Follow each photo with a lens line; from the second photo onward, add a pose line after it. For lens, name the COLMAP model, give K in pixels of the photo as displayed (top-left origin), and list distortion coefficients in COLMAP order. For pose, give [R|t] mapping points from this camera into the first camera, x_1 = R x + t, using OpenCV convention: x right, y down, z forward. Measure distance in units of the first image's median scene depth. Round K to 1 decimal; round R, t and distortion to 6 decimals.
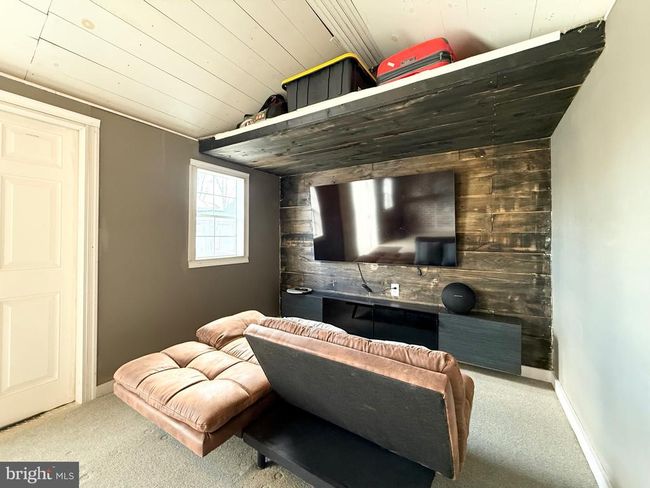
lens RADIAL K [[264.7, 0, 325.4], [0, 264.7, 239.2], [0, 0, 1]] dist [-0.001142, -0.000113]
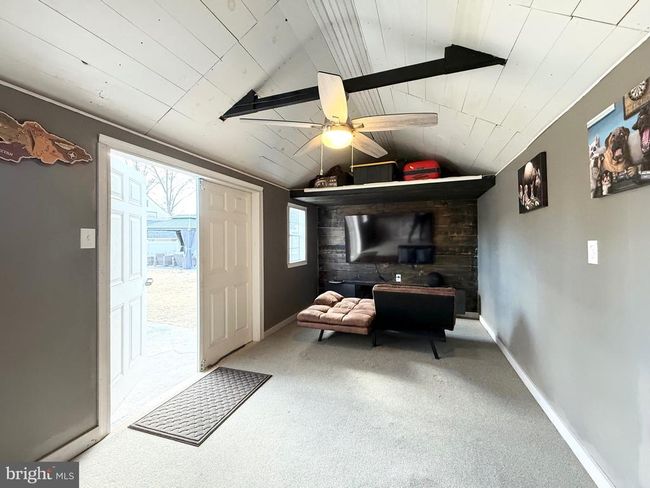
lens RADIAL K [[263.3, 0, 326.6], [0, 263.3, 244.4], [0, 0, 1]] dist [-0.000015, -0.000230]
pose [[0.980973, -0.008955, 0.193935, -0.638407], [0.007553, 0.999940, 0.007969, -0.055204], [-0.193995, -0.006352, 0.980982, -0.715440]]
